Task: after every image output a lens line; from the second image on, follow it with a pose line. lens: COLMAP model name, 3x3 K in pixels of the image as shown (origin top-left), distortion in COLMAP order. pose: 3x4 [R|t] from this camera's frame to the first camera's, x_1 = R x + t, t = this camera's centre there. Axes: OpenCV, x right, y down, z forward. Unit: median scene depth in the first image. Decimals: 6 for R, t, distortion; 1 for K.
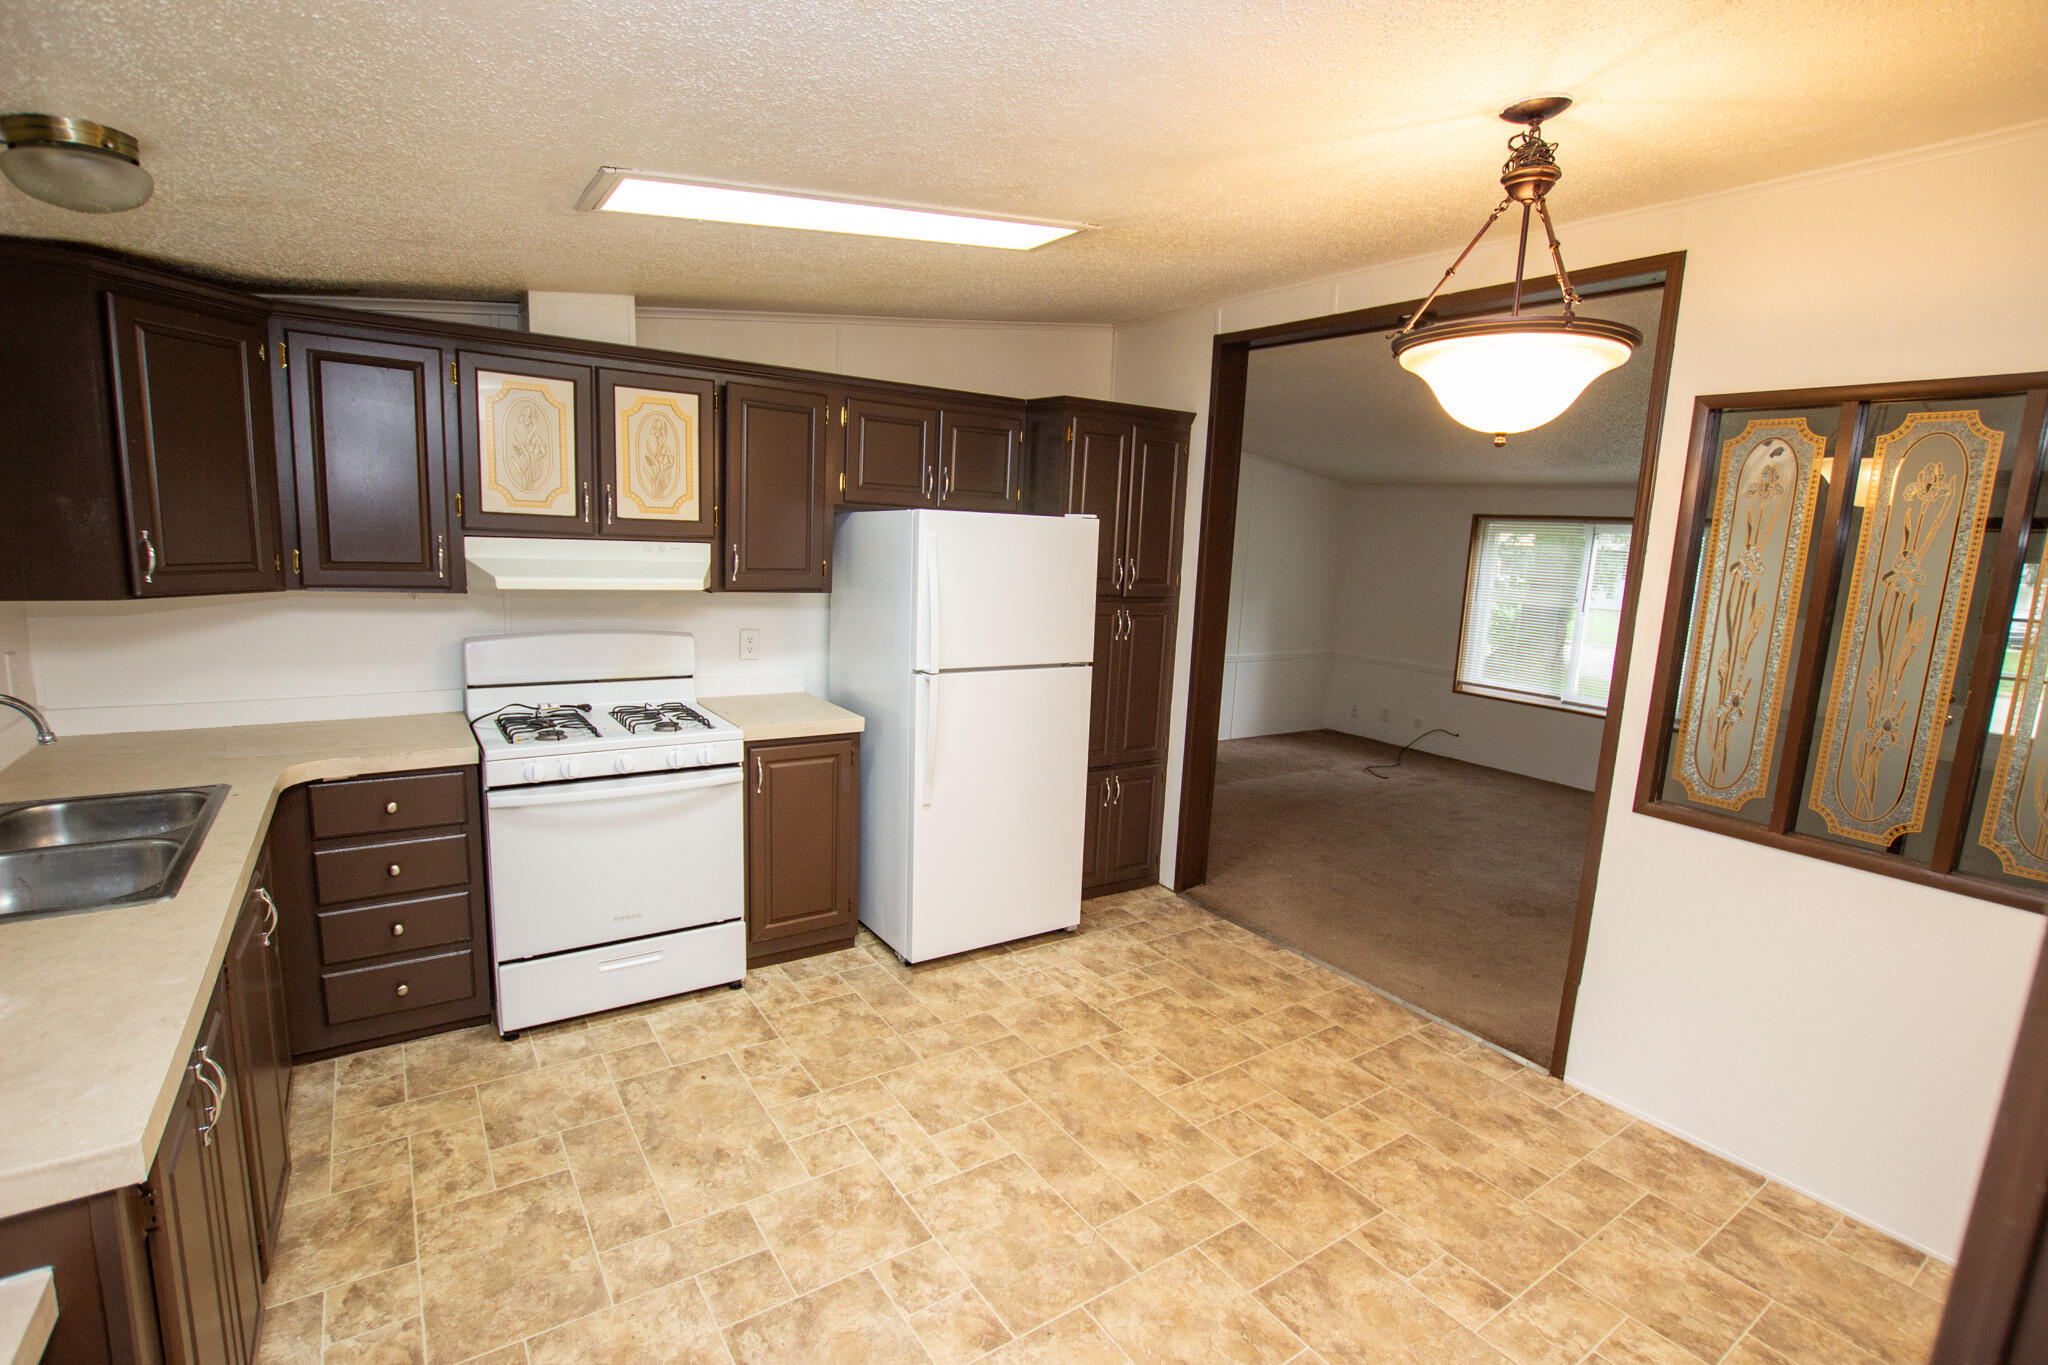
lens RADIAL K [[949.7, 0, 1025.4], [0, 949.7, 694.3], [0, 0, 1]] dist [-0.035048, 0.006082]
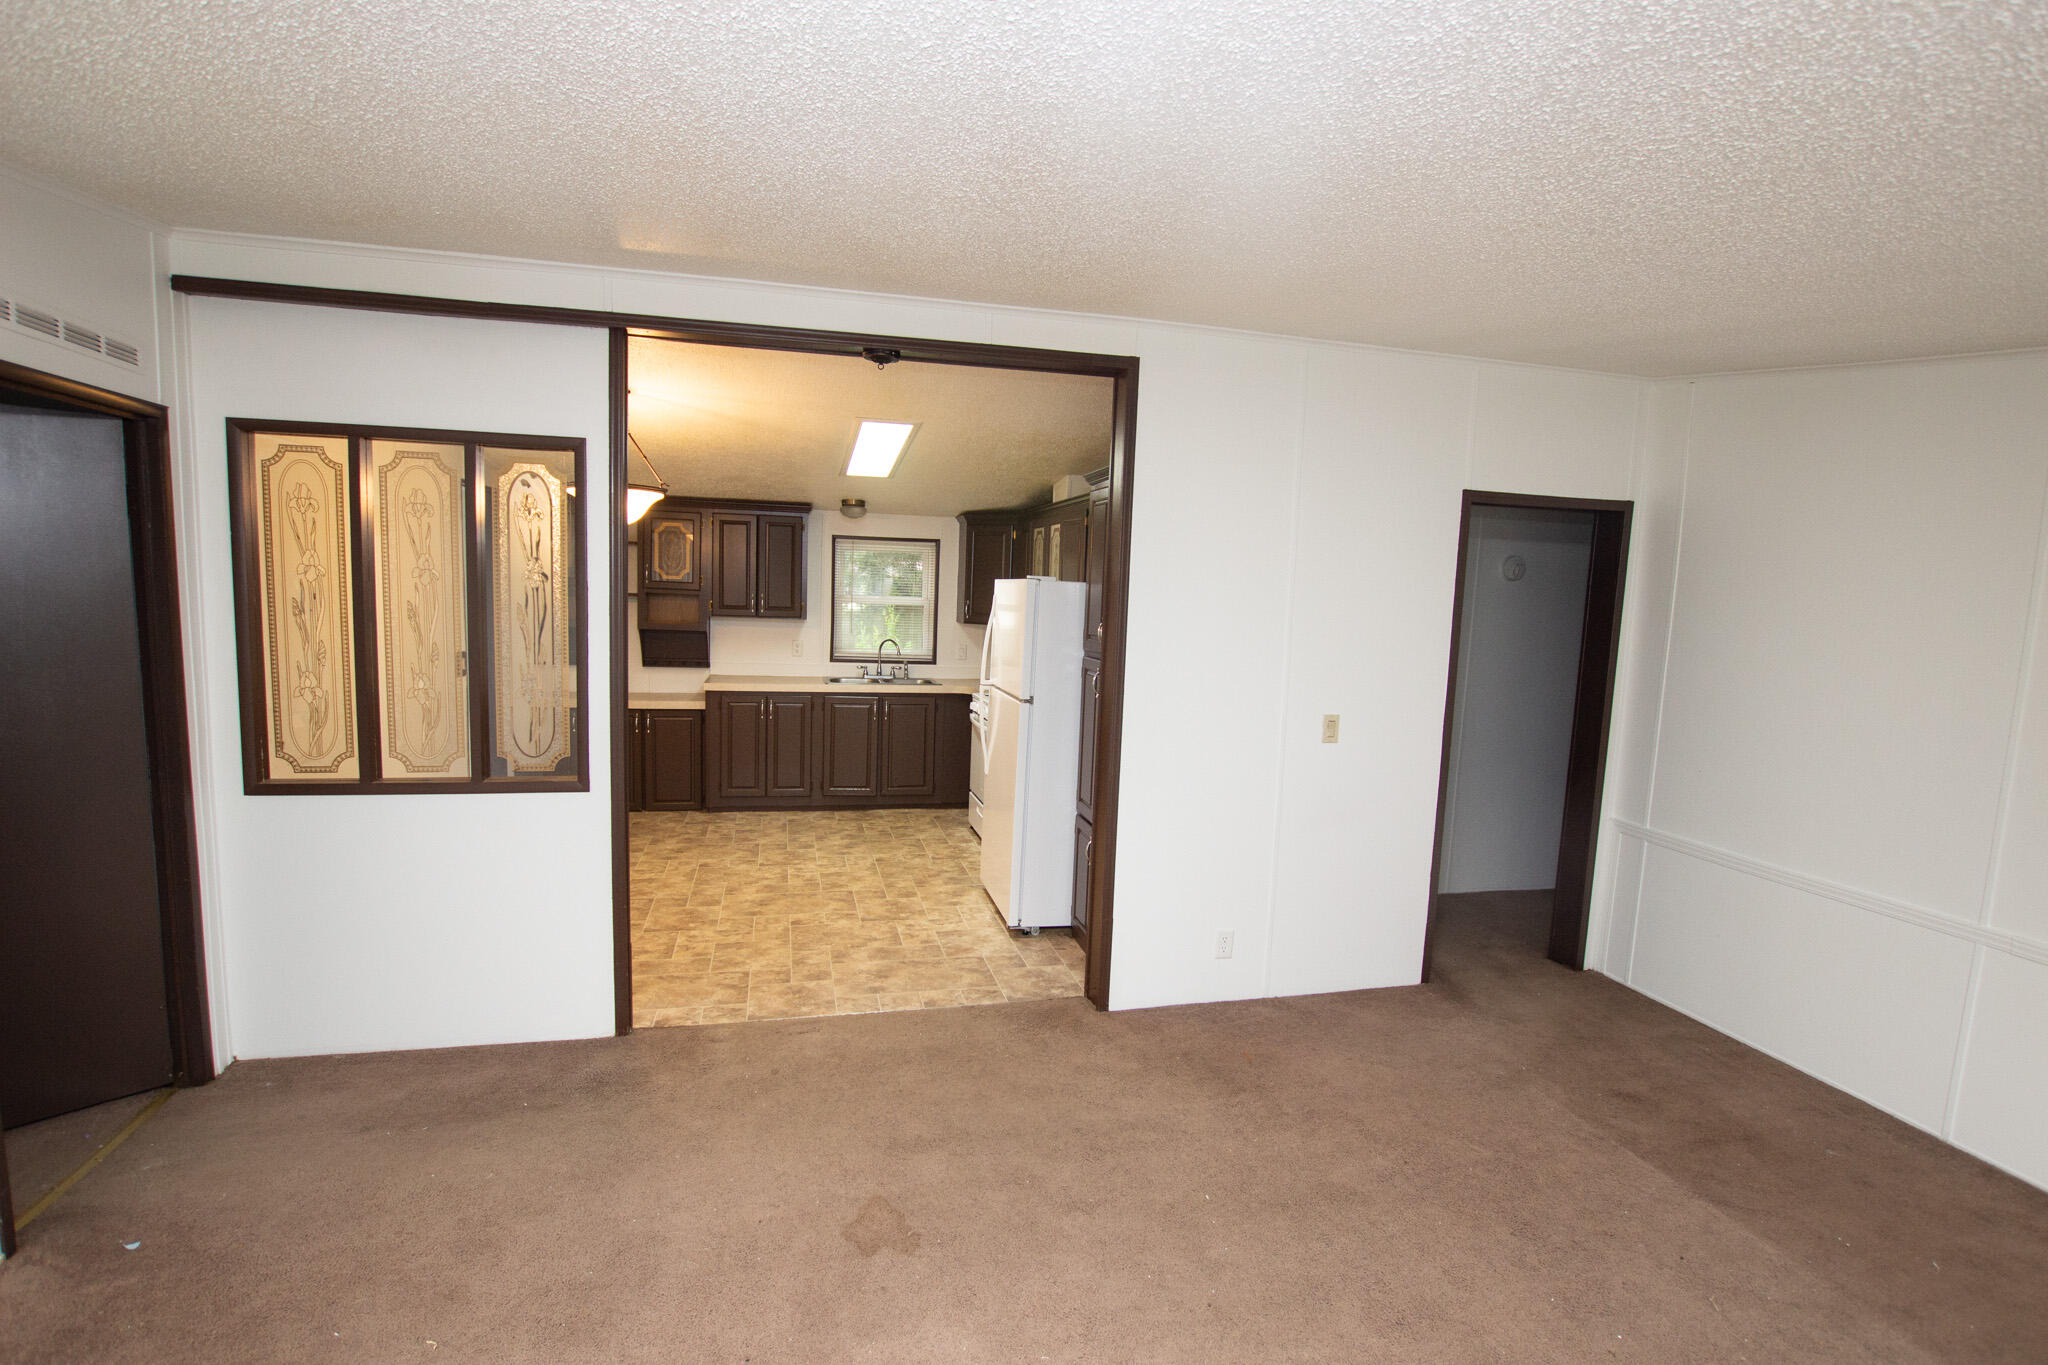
lens RADIAL K [[968.6, 0, 996.1], [0, 968.6, 692.0], [0, 0, 1]] dist [-0.000880, 0.000075]
pose [[-0.373797, 0.040852, -0.926610, 1.745754], [-0.202432, 0.971352, 0.124486, -0.270050], [0.905150, 0.234109, -0.354819, 2.046665]]
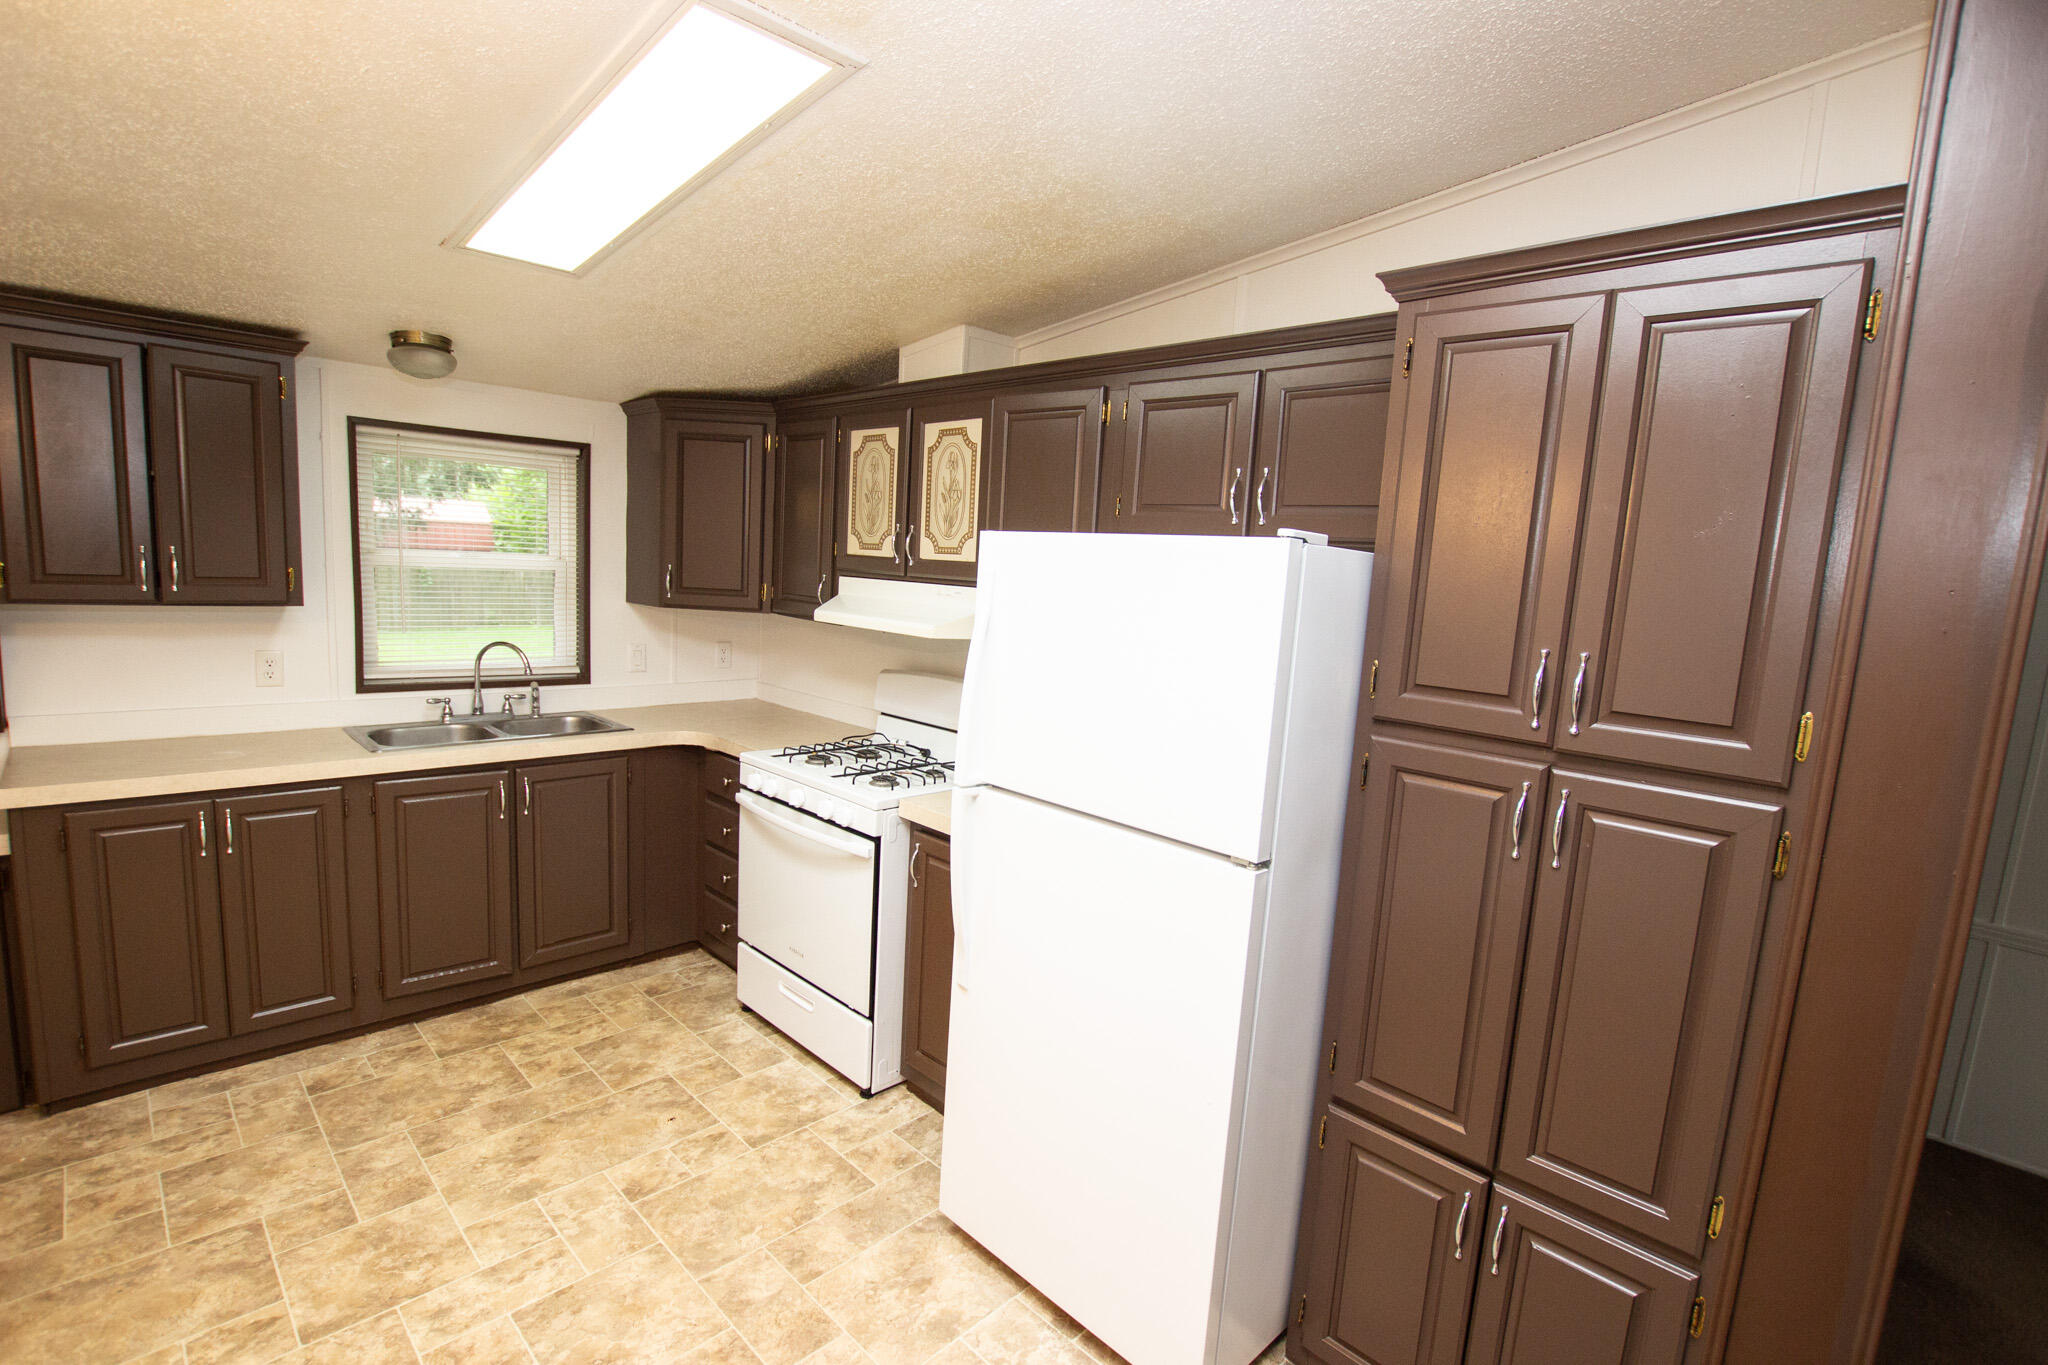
lens RADIAL K [[949.7, 0, 1025.4], [0, 949.7, 694.3], [0, 0, 1]] dist [-0.035048, 0.006082]
pose [[0.193597, 0.100380, -0.975932, 0.684525], [-0.210231, 0.975890, 0.058672, -0.165763], [0.958292, 0.193812, 0.210032, 1.161086]]
